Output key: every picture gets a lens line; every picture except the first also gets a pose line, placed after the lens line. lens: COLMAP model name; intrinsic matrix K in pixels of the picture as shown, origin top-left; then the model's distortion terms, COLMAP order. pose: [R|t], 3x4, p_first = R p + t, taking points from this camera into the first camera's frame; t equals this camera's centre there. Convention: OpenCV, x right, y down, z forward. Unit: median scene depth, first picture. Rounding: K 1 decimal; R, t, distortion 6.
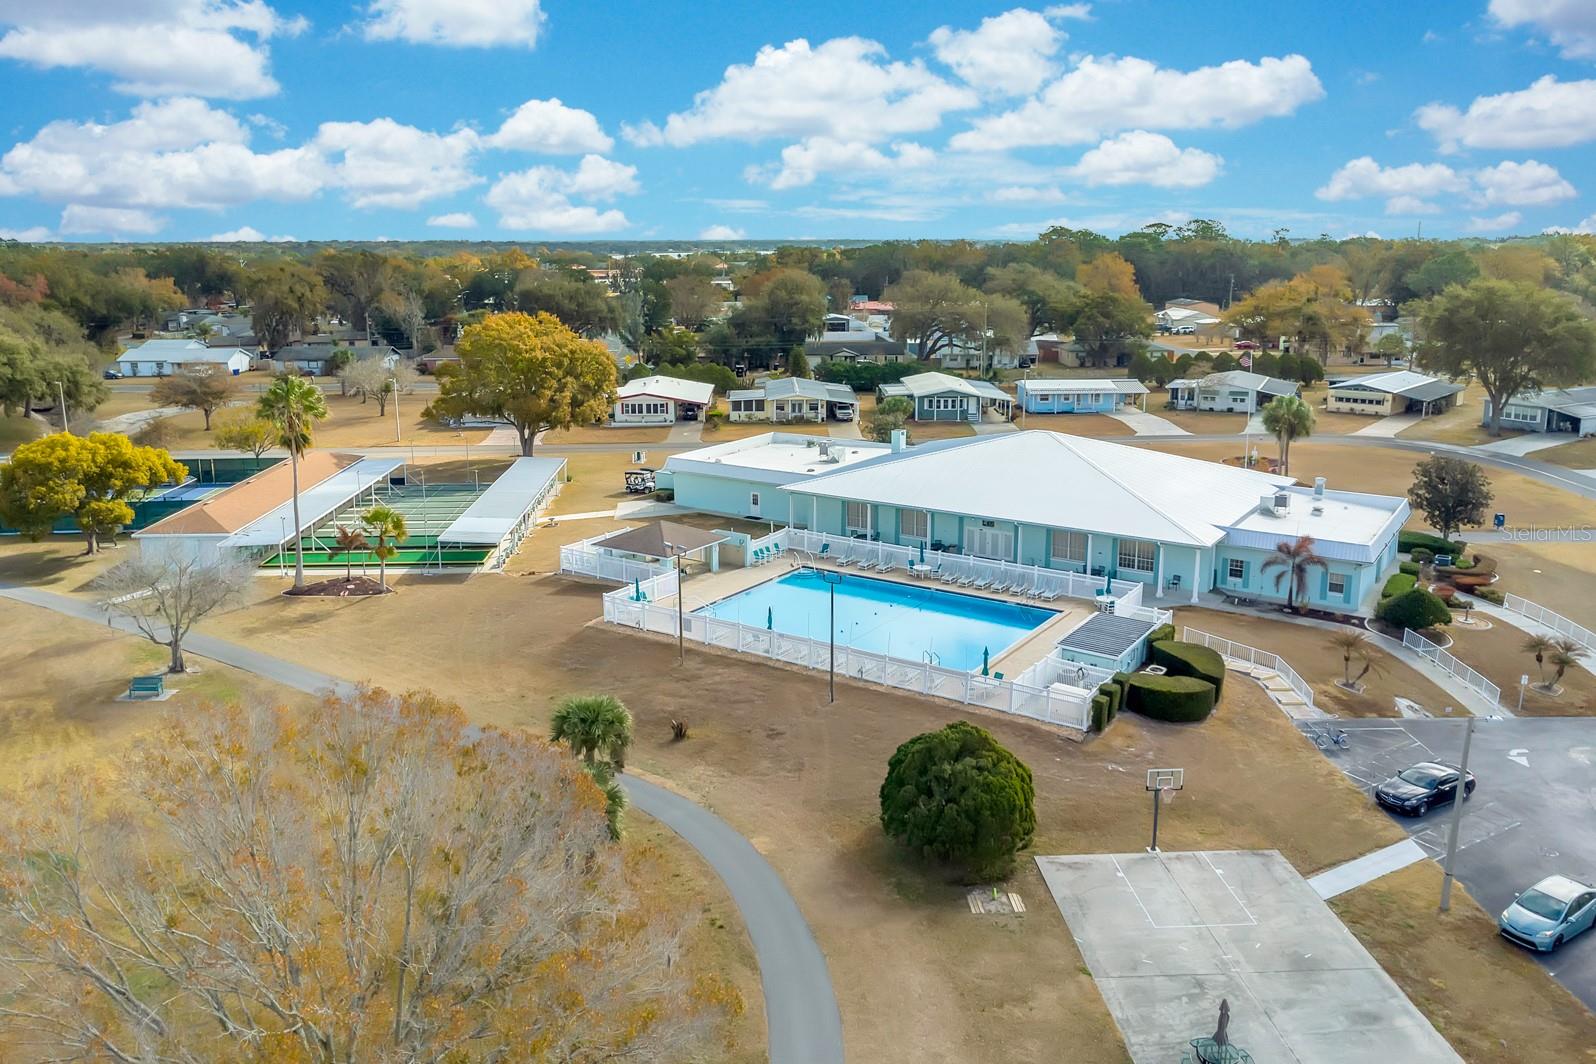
lens RADIAL K [[1206.8, 0, 793.9], [0, 1206.8, 536.1], [0, 0, 1]] dist [-0.000064, 0.003881]
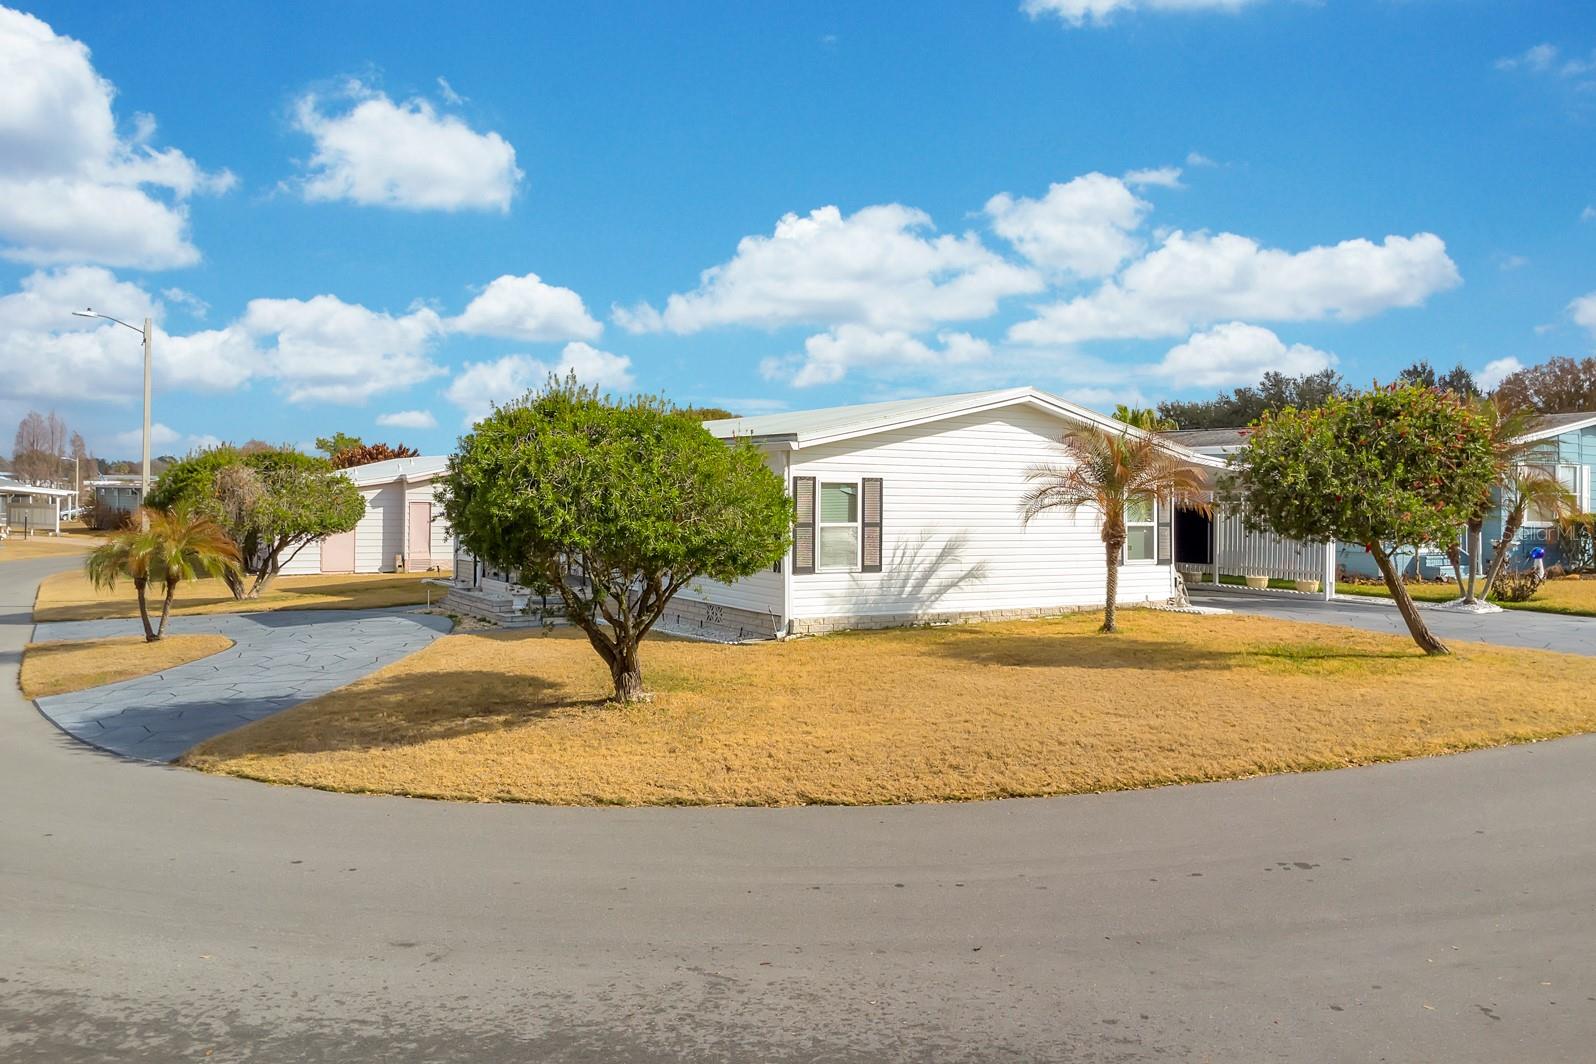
lens RADIAL K [[1206.8, 0, 791.8], [0, 1206.8, 559.4], [0, 0, 1]] dist [-0.000064, 0.003881]
pose [[0.999753, 0.011891, -0.018756, -0.002125], [-0.015087, 0.983418, -0.180725, -0.022275], [0.016296, 0.180963, 0.983355, 0.218286]]
